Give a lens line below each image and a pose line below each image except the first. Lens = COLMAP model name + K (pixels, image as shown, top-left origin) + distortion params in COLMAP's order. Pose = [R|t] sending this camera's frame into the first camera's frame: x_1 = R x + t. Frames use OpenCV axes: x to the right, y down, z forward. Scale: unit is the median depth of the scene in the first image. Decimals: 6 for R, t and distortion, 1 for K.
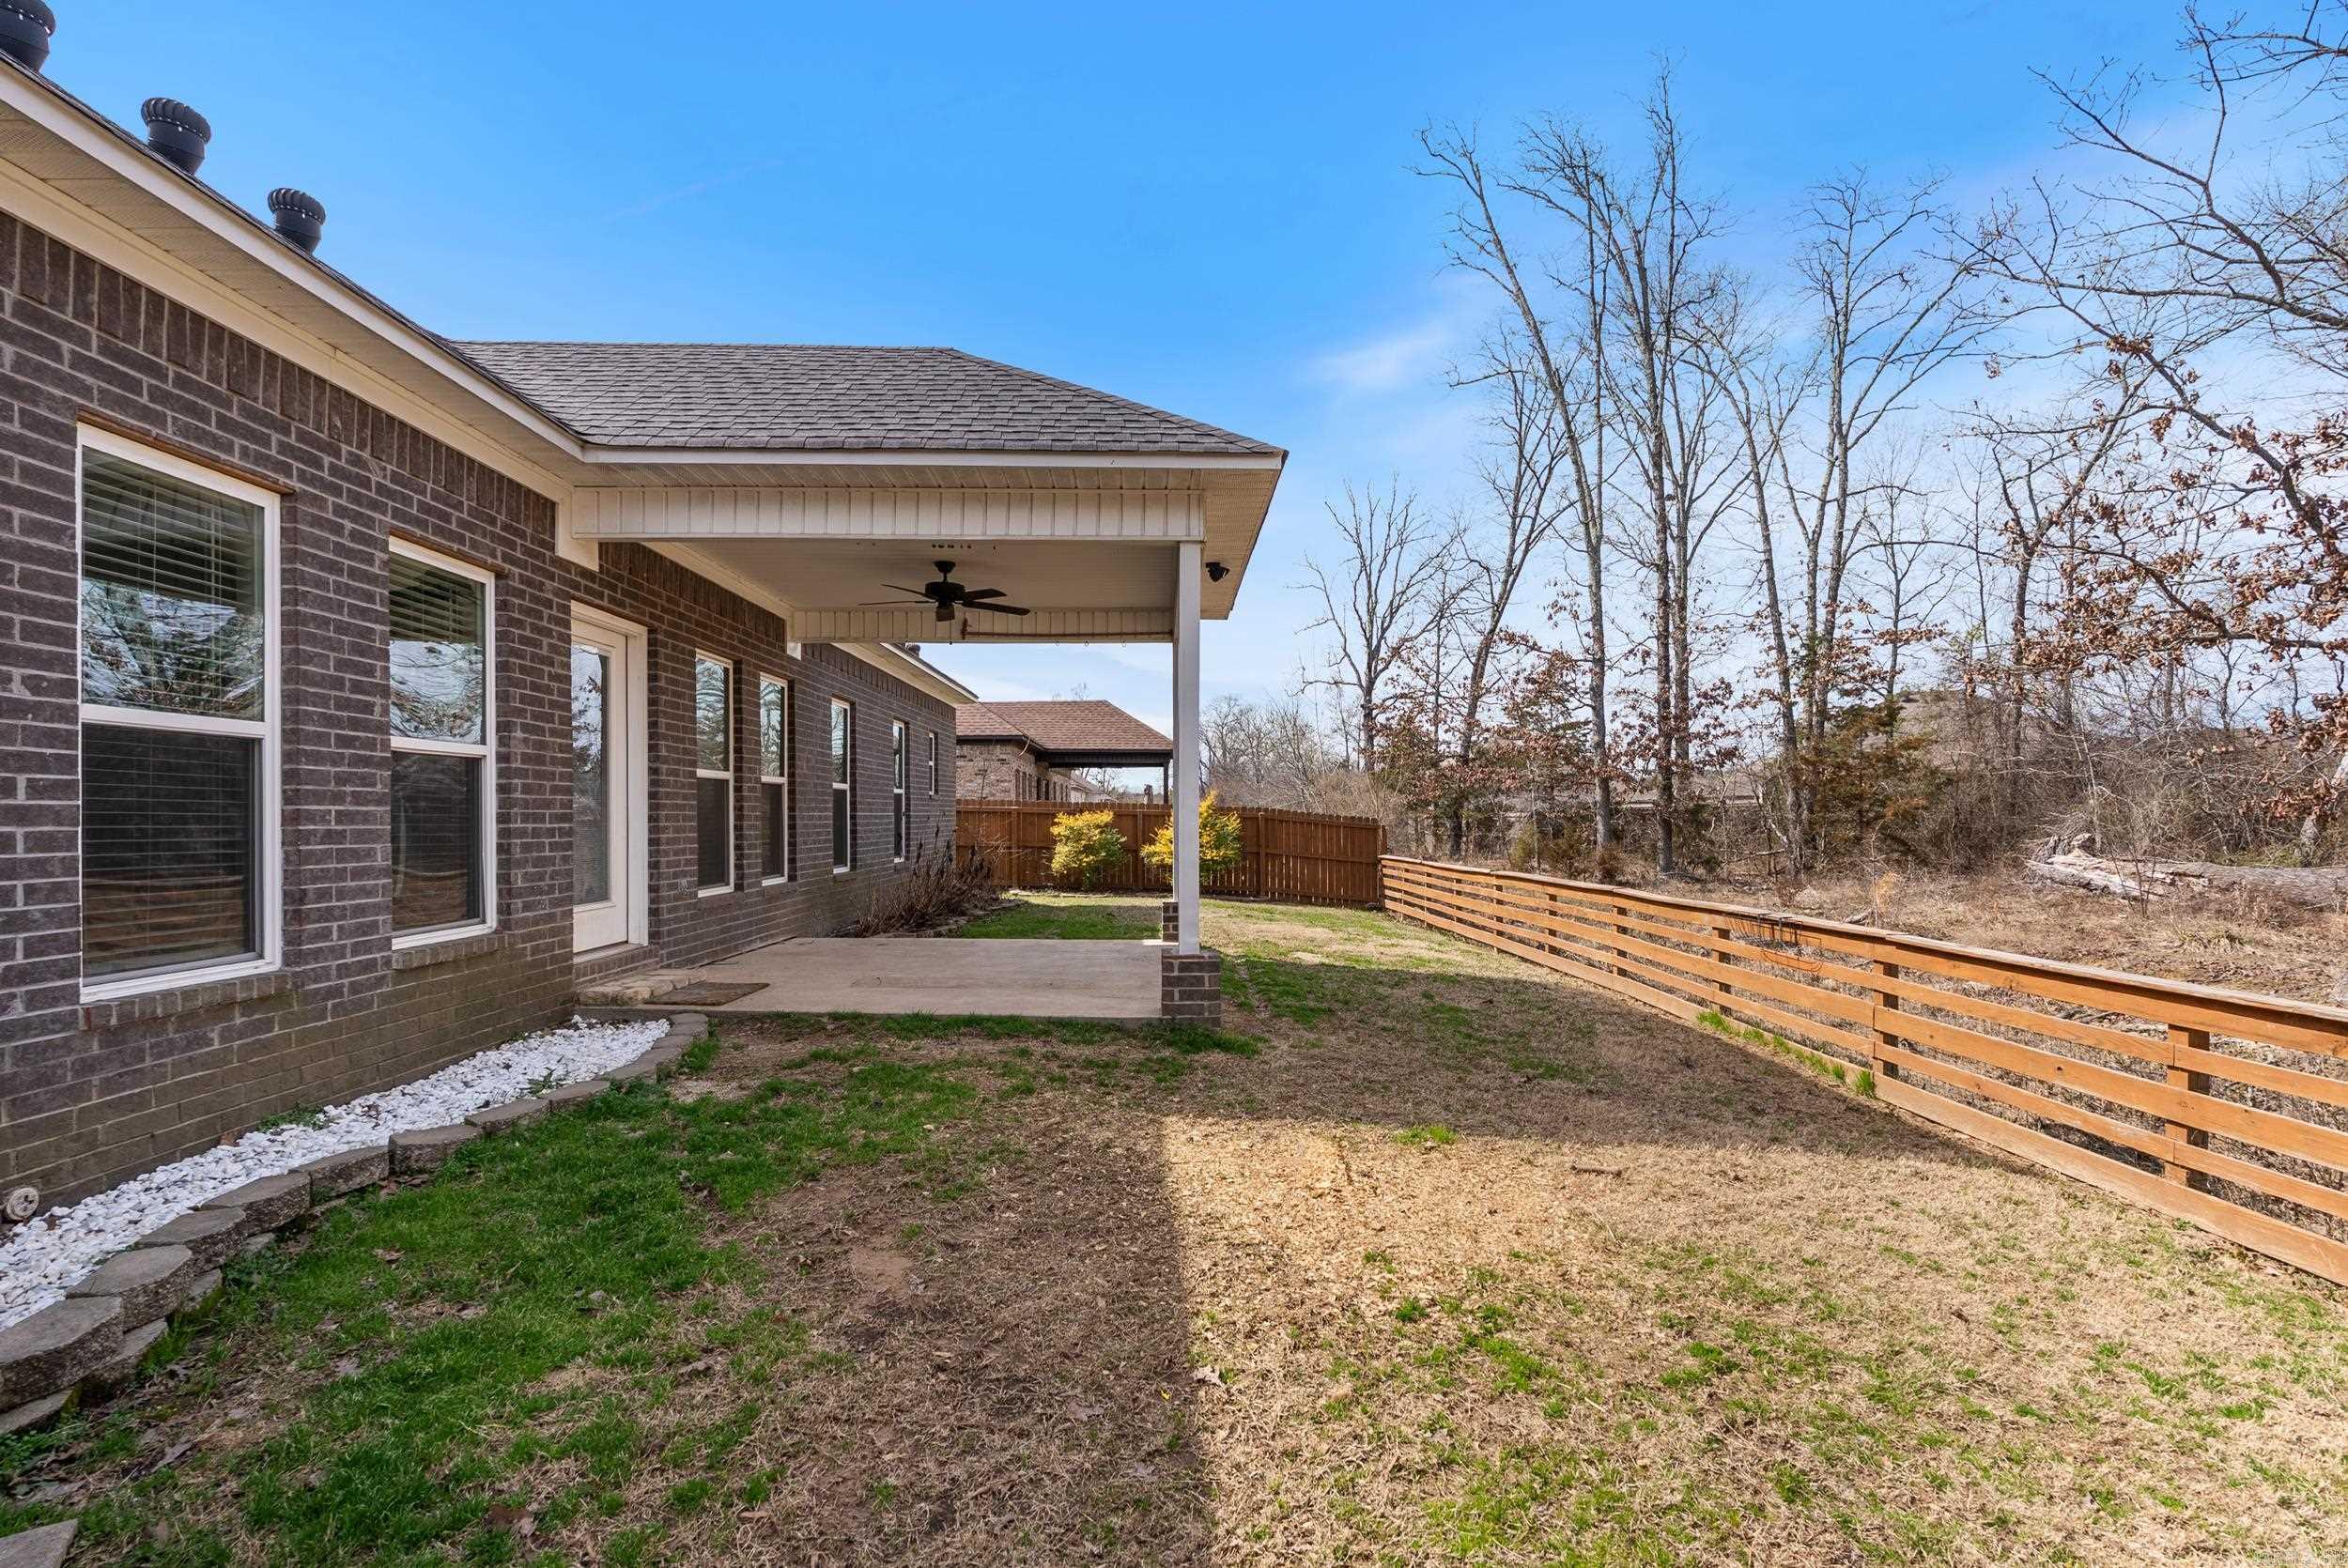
lens RADIAL K [[1037.6, 0, 1185.0], [0, 1037.6, 844.5], [0, 0, 1]] dist [-0.009270, 0.002108]
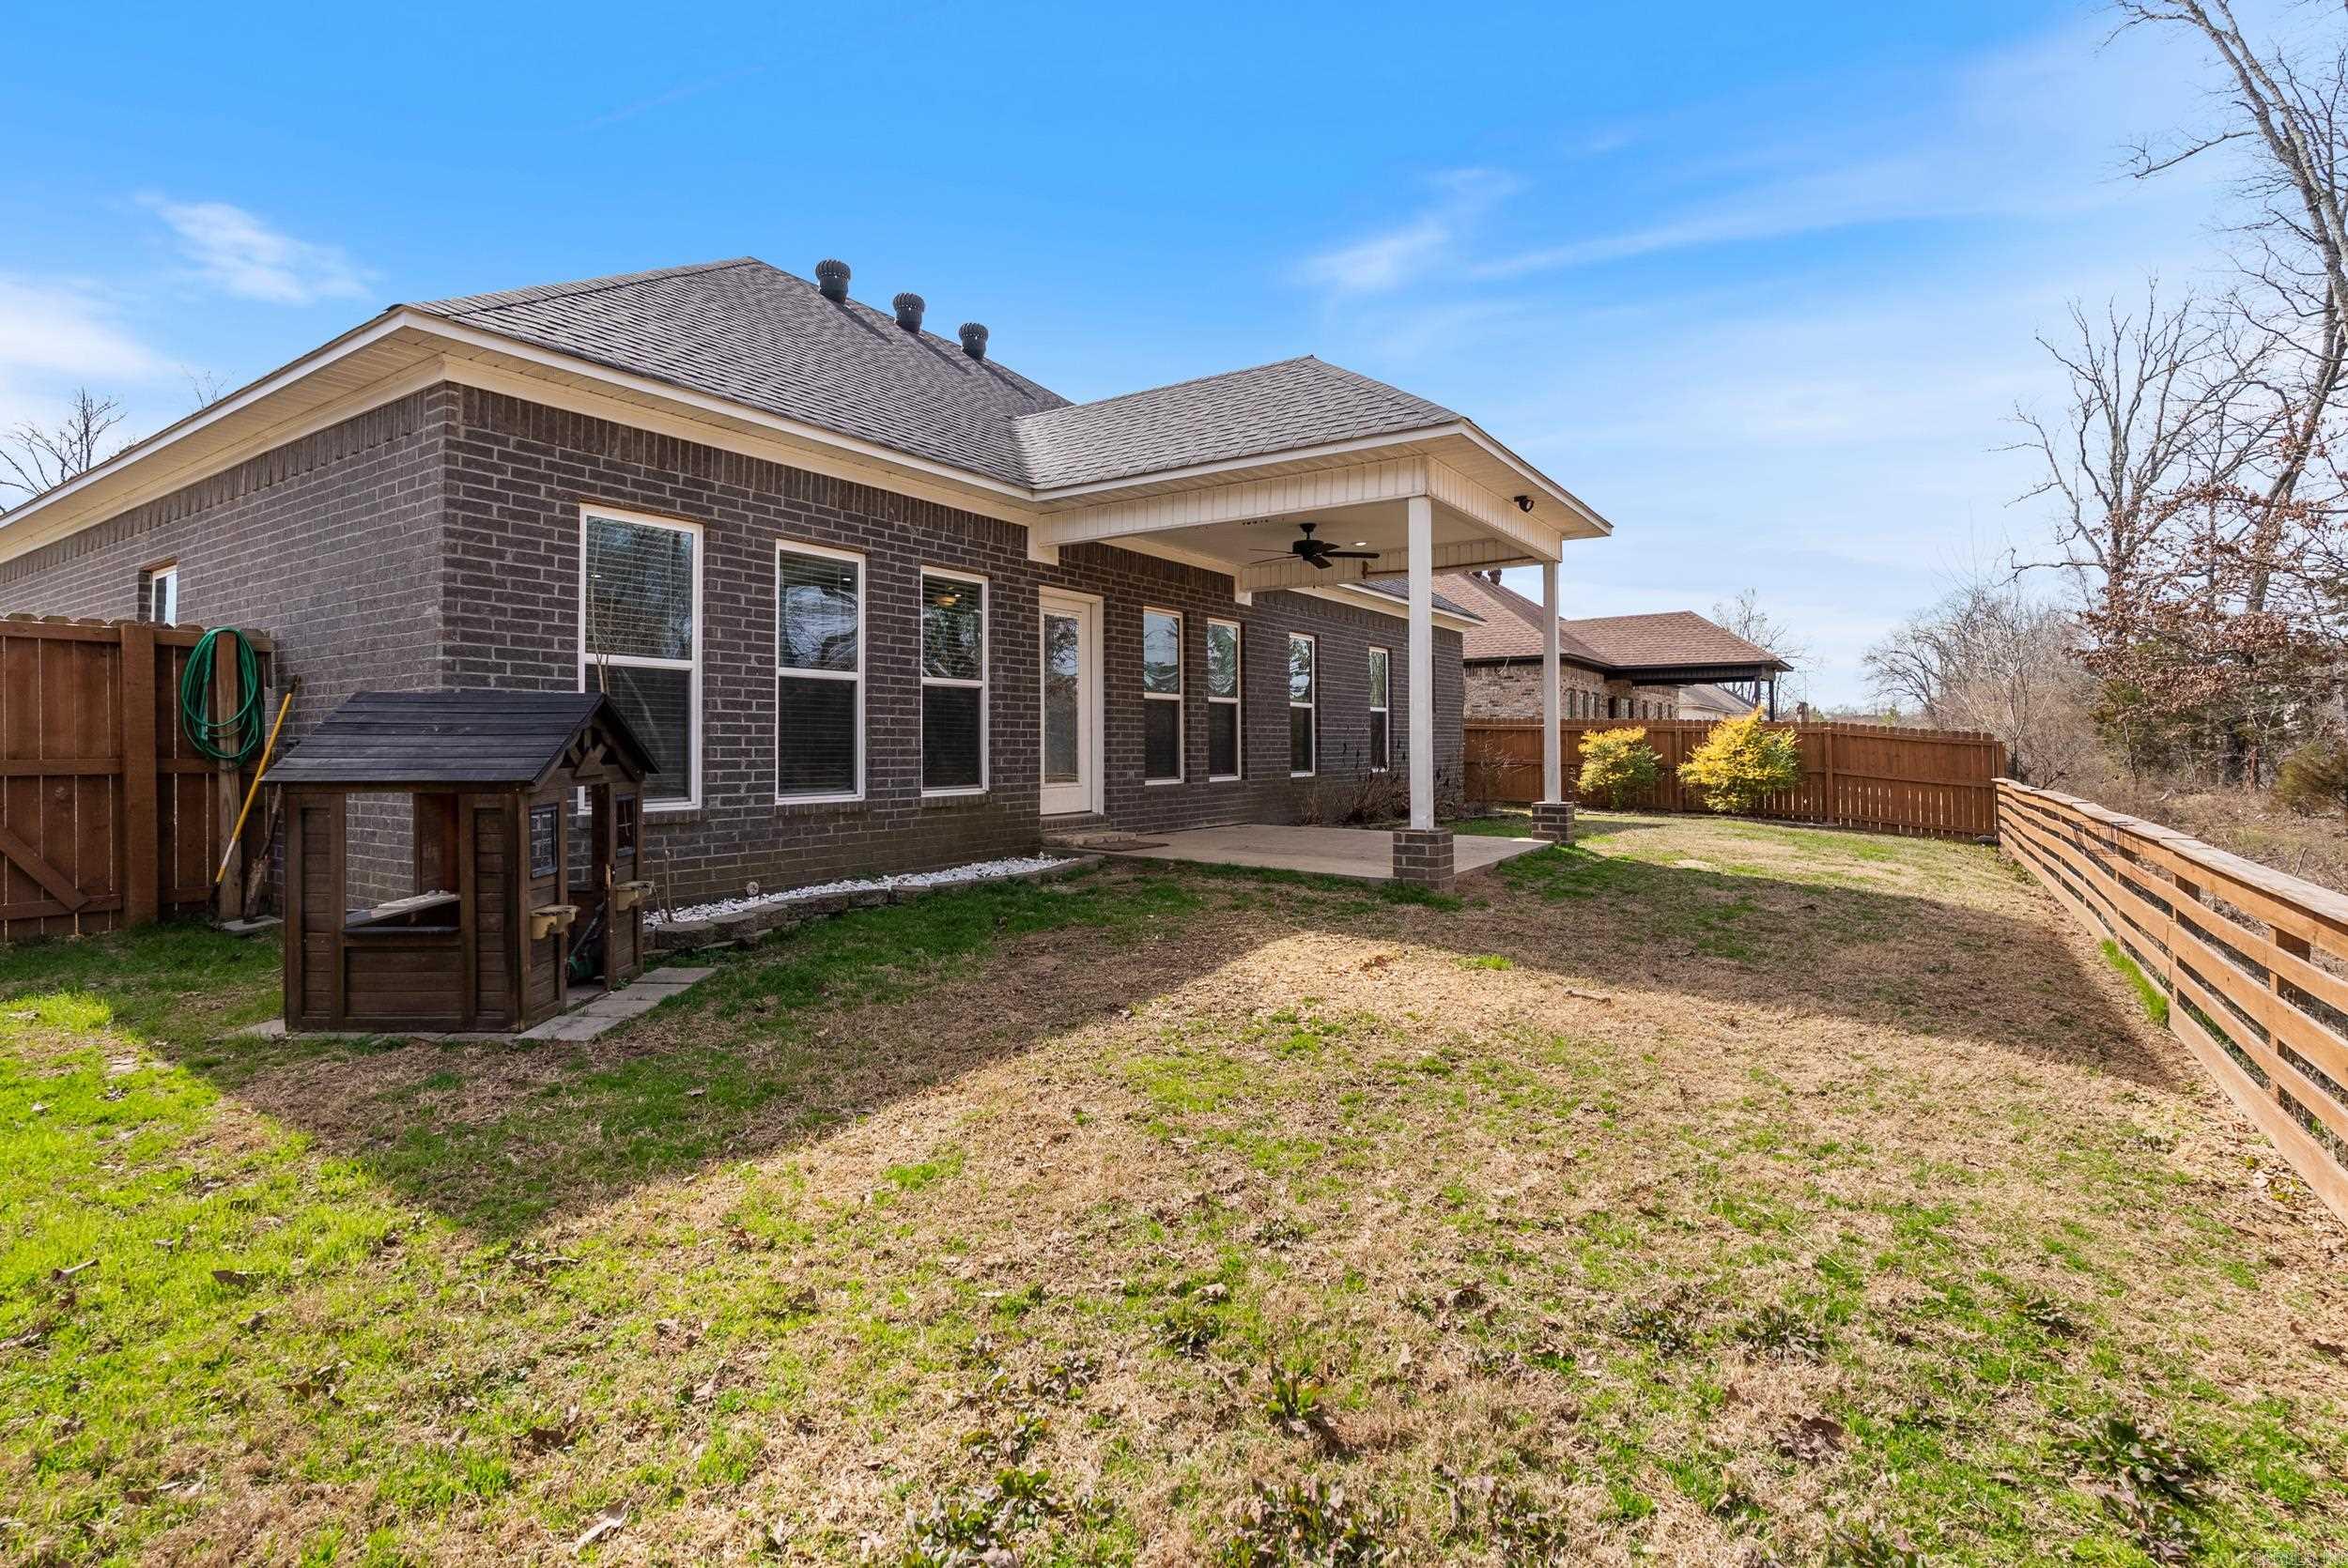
lens RADIAL K [[1037.6, 0, 1172.5], [0, 1037.6, 761.7], [0, 0, 1]] dist [-0.009270, 0.002108]
pose [[0.829505, 0.006892, -0.558457, 0.487798], [-0.010905, 0.999933, -0.003857, 0.036073], [0.558394, 0.009290, 0.829524, -0.204054]]
